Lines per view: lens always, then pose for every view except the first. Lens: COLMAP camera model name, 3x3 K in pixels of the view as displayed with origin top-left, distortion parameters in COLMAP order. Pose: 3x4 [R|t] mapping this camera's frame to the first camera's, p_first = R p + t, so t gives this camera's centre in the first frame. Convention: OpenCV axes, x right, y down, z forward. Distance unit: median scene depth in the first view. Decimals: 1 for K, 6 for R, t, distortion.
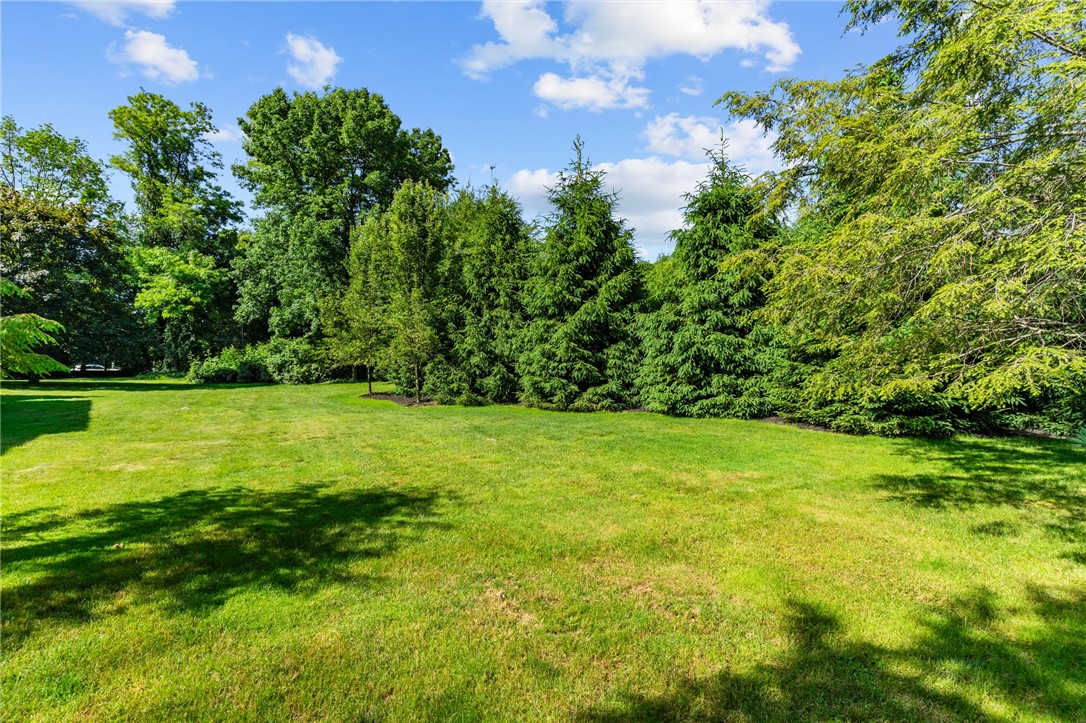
lens RADIAL K [[523.0, 0, 535.5], [0, 523.0, 356.9], [0, 0, 1]] dist [-0.000568, -0.001137]
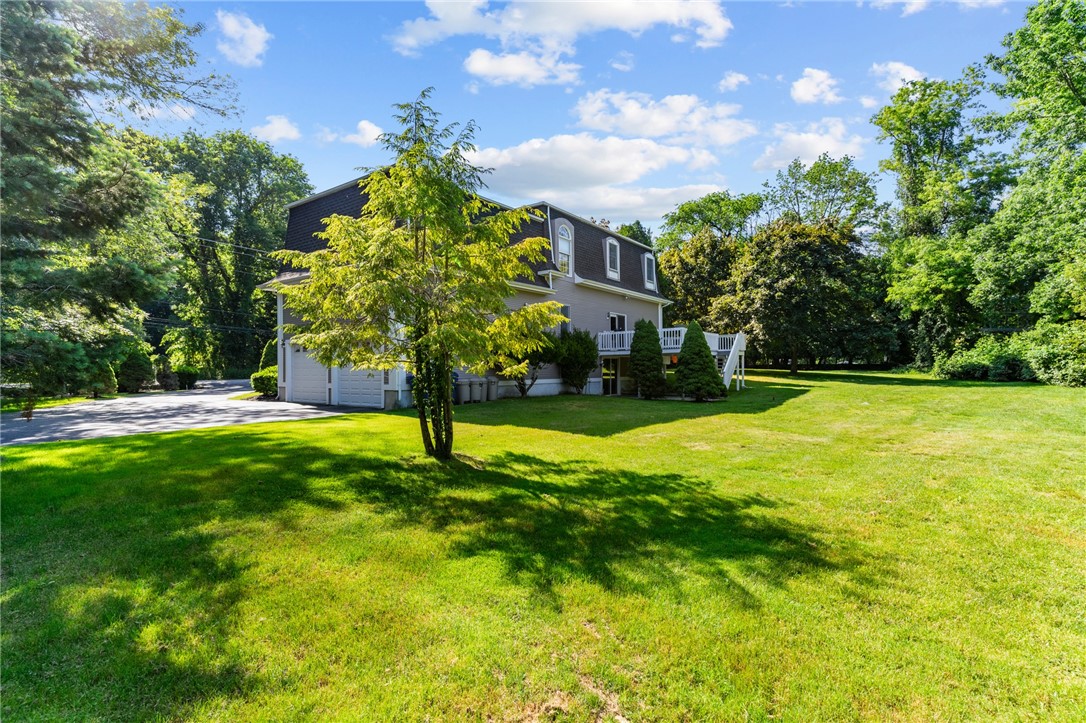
lens RADIAL K [[523.0, 0, 535.5], [0, 523.0, 356.9], [0, 0, 1]] dist [-0.000568, -0.001137]
pose [[0.226712, -0.002296, -0.973959, 0.073596], [0.011485, 0.999934, 0.000316, 0.003082], [0.973894, -0.011258, 0.226723, 0.111890]]
